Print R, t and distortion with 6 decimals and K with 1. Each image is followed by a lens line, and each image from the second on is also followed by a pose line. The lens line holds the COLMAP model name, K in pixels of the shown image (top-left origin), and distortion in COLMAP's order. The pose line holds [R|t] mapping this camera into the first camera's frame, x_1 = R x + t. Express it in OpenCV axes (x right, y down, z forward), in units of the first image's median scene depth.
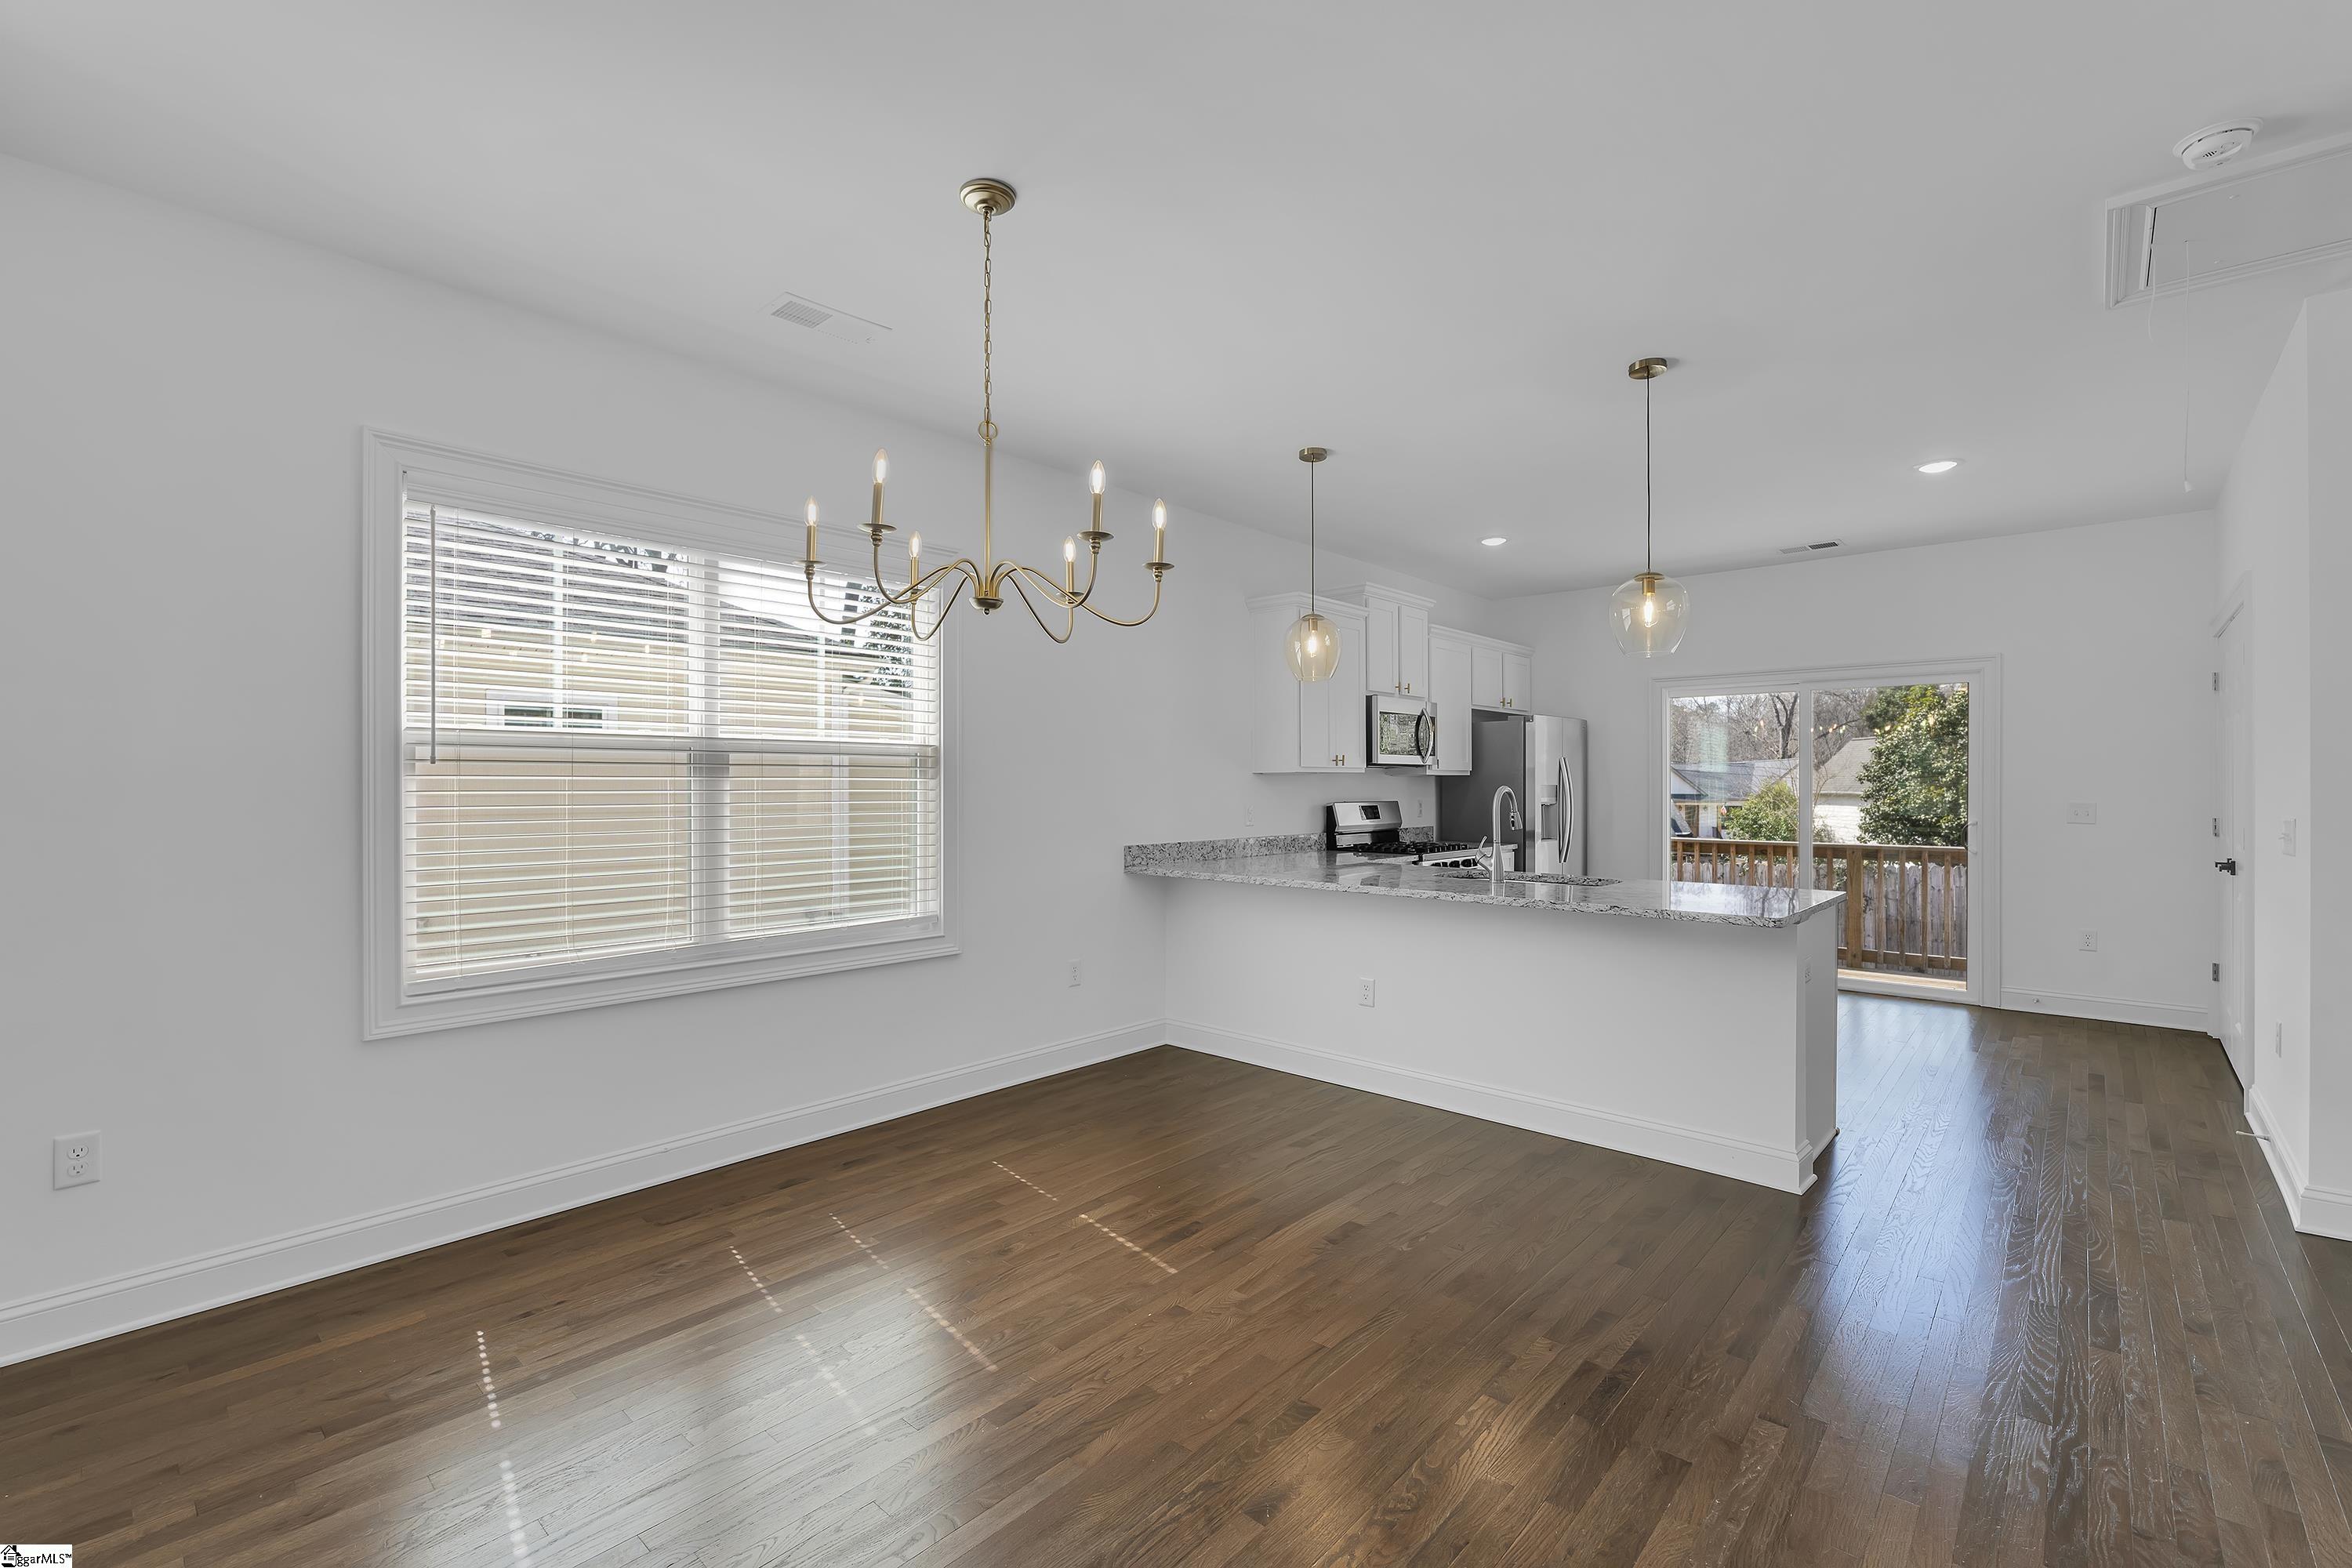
lens RADIAL K [[1032.6, 0, 1176.0], [0, 1032.6, 784.0], [0, 0, 1]] dist [-0.000560, 0.000526]
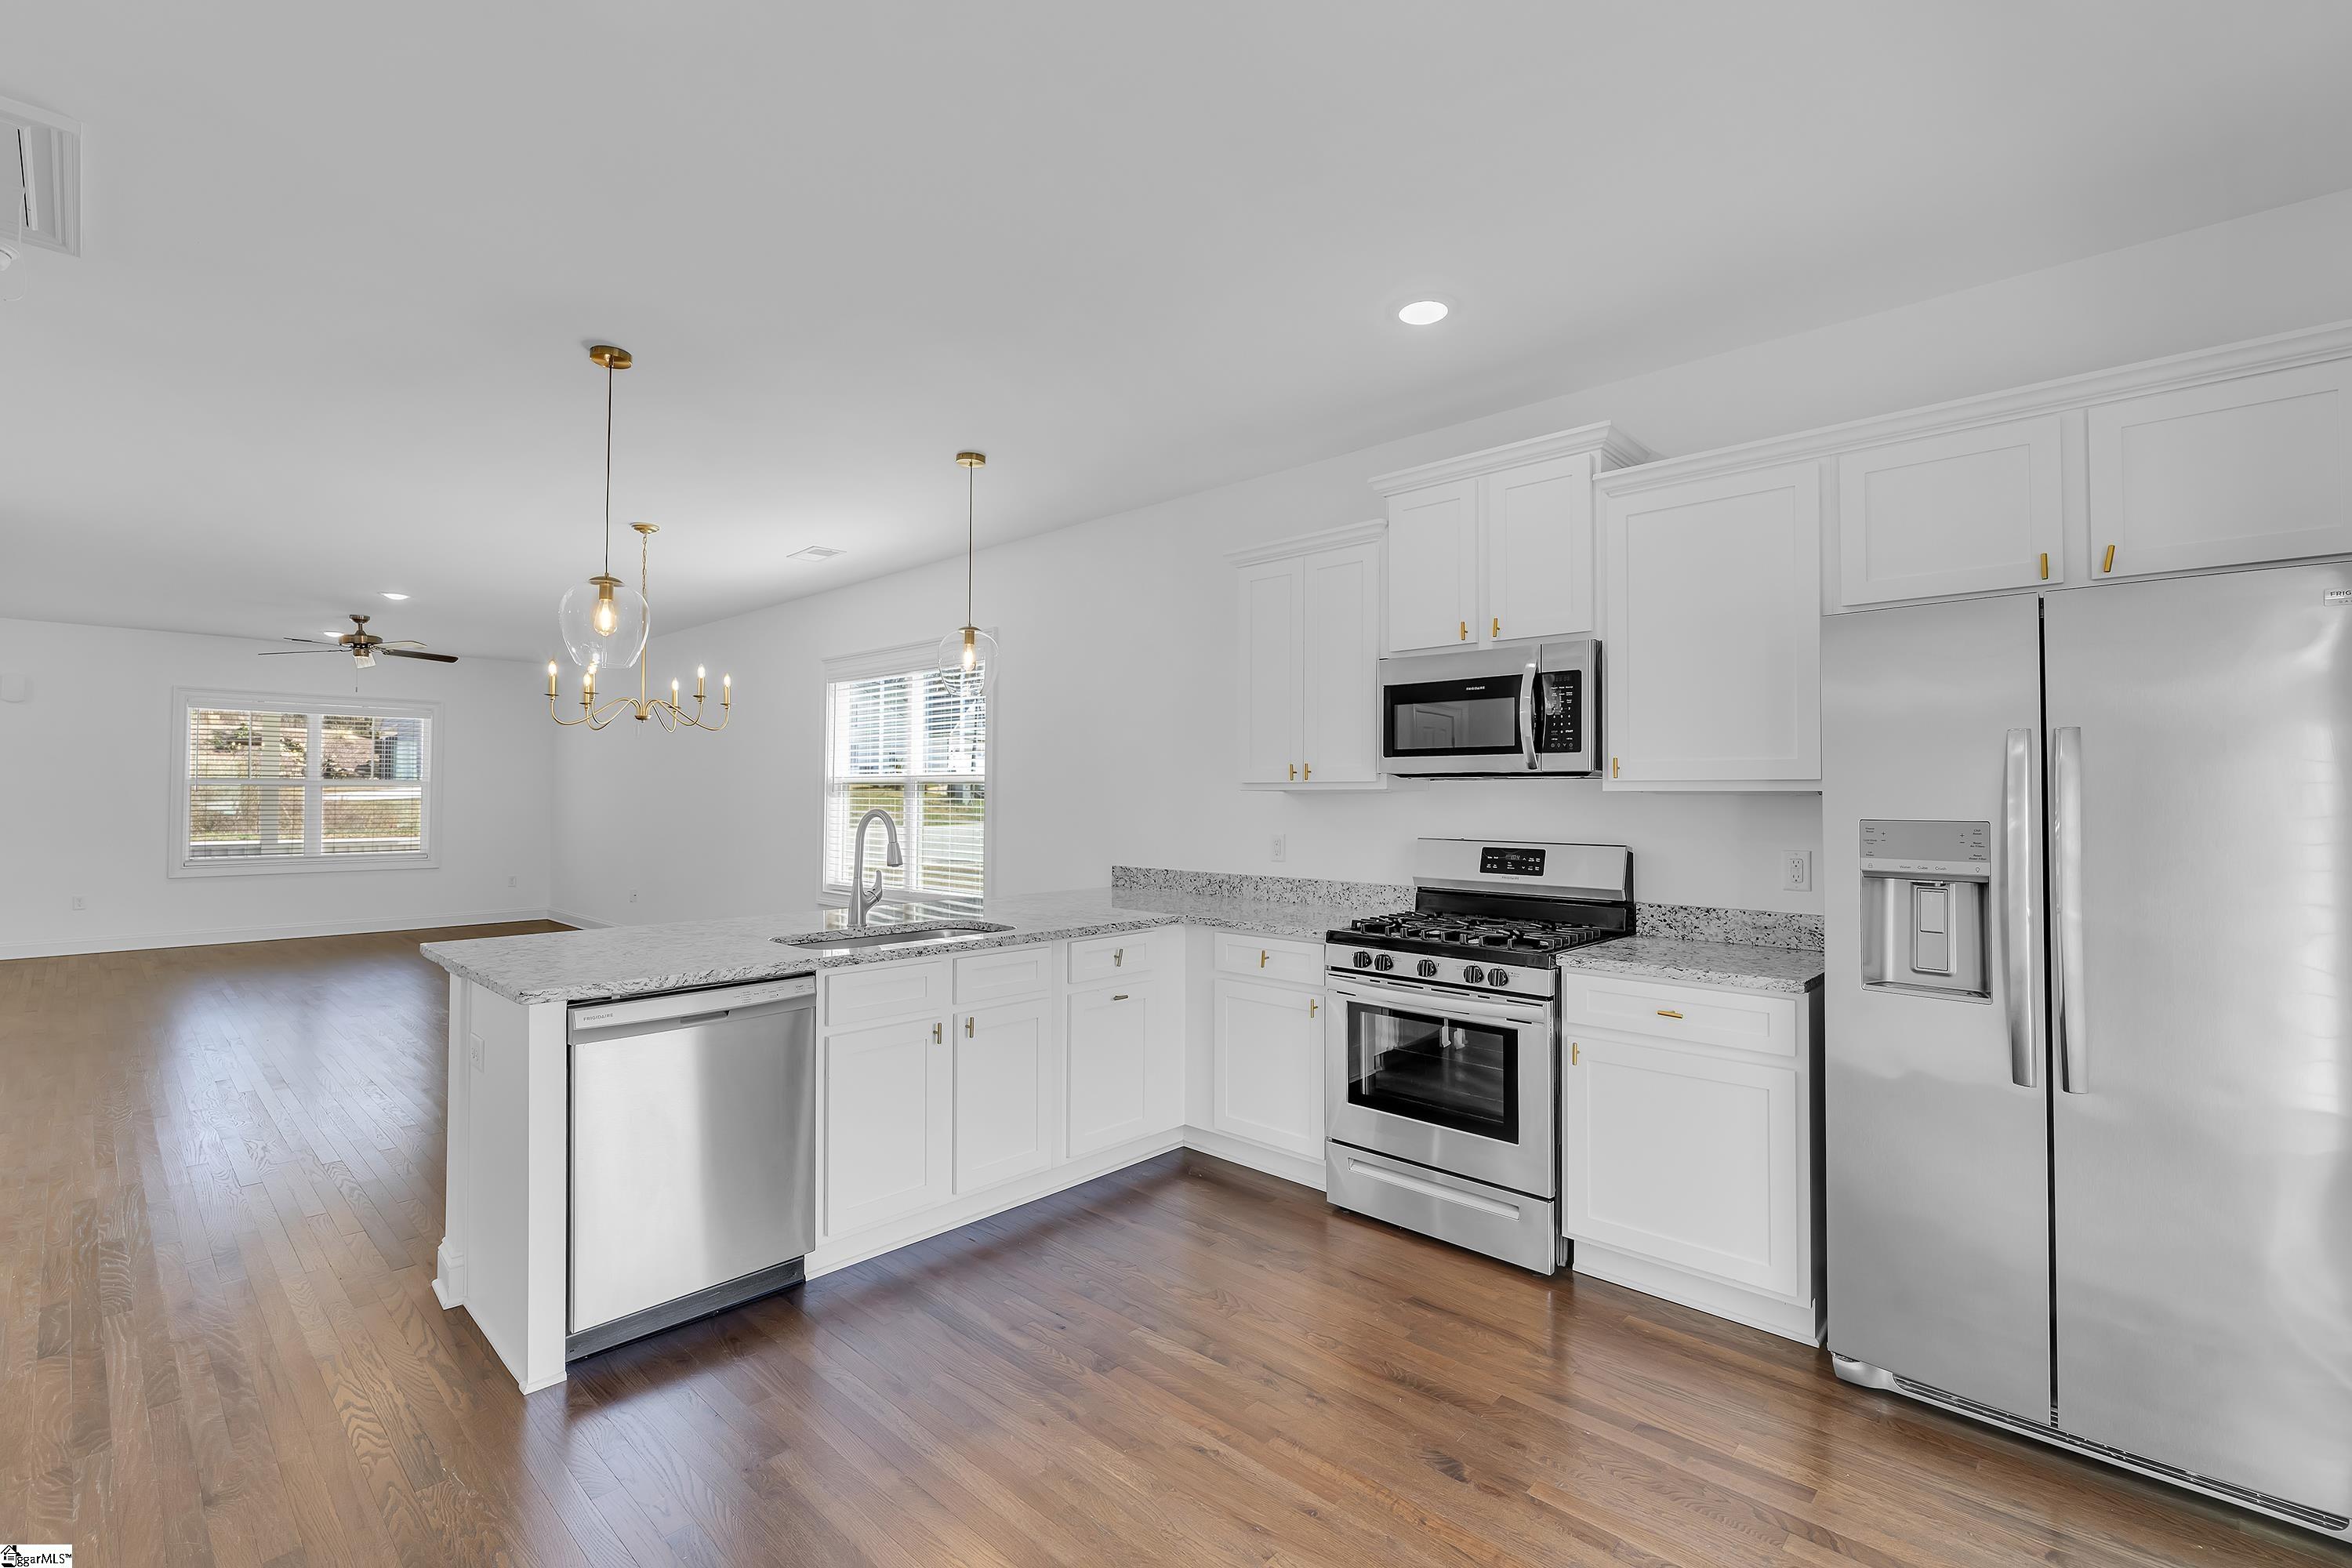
lens RADIAL K [[1005.4, 0, 1126.4], [0, 1005.4, 776.8], [0, 0, 1]] dist [-0.000478, 0.000002]
pose [[-0.033642, -0.017721, -0.999277, 0.814888], [-0.002003, 0.999842, -0.017663, -0.008358], [0.999432, 0.001408, -0.033672, 0.913220]]
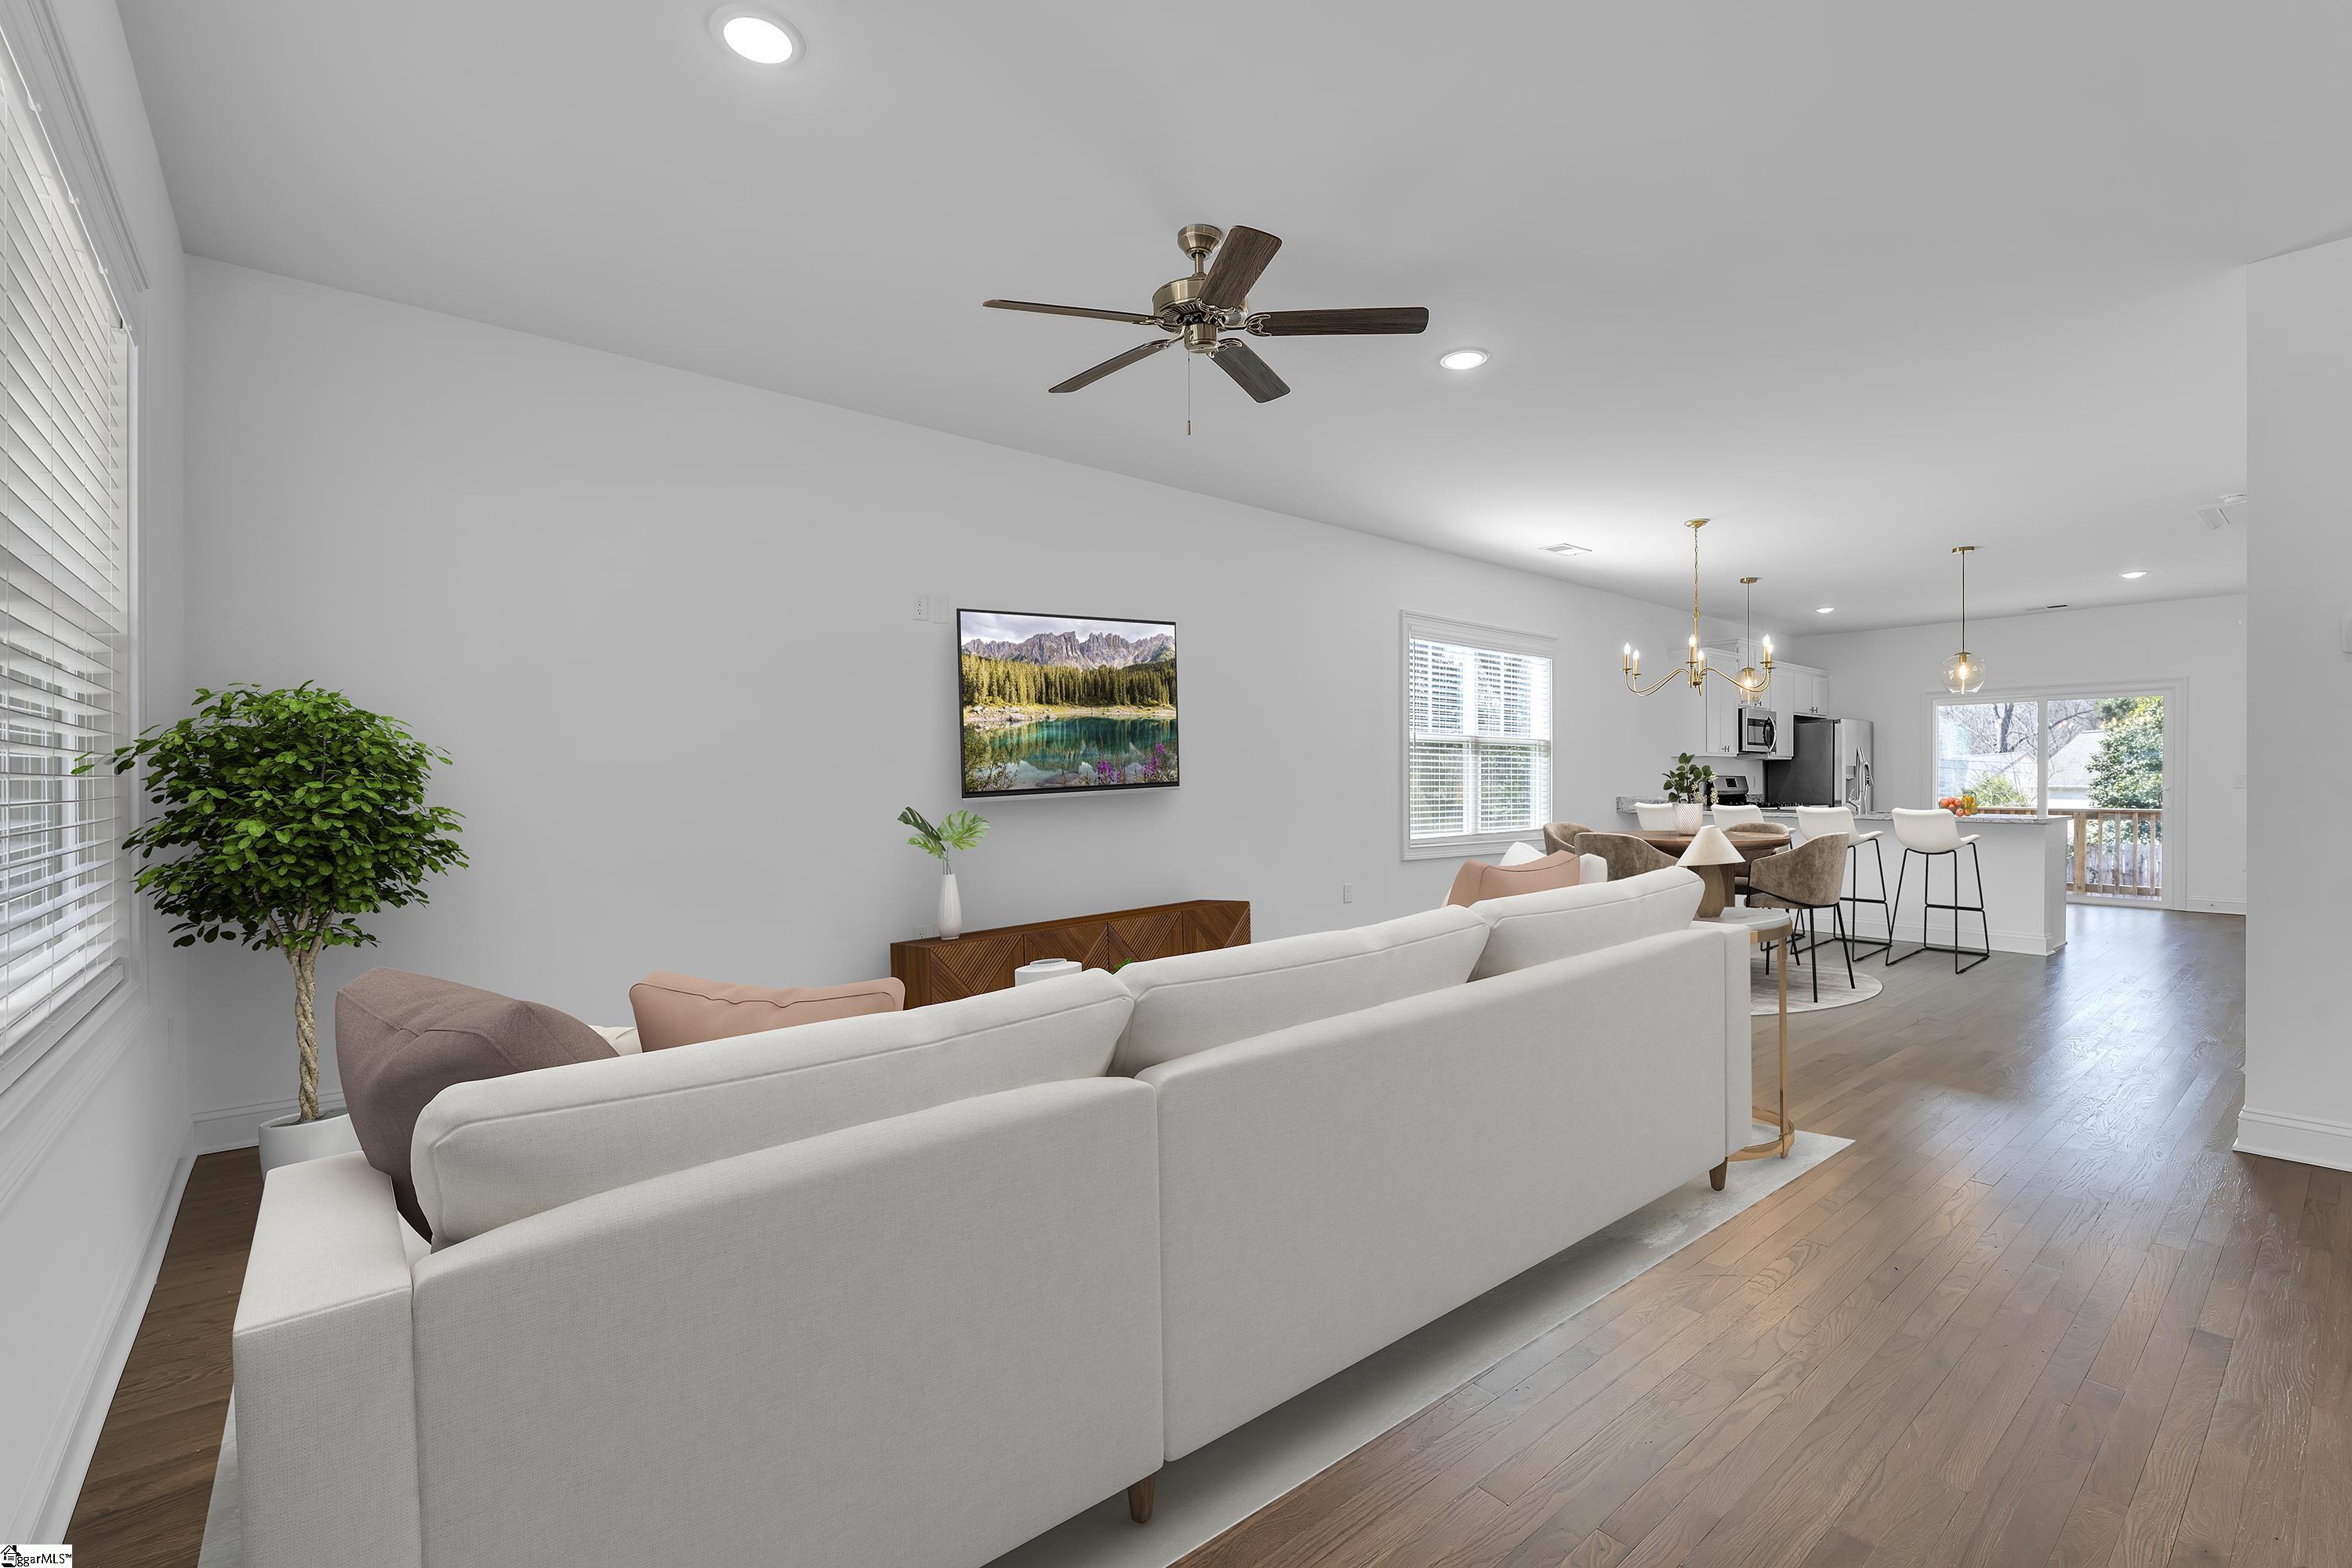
lens RADIAL K [[1032.6, 0, 1176.0], [0, 1032.6, 784.0], [0, 0, 1]] dist [-0.000560, 0.000526]
pose [[0.990050, 0.000990, -0.140711, -0.470284], [-0.000557, 0.999995, 0.003114, 0.028172], [0.140714, -0.003004, 0.990046, -0.730268]]
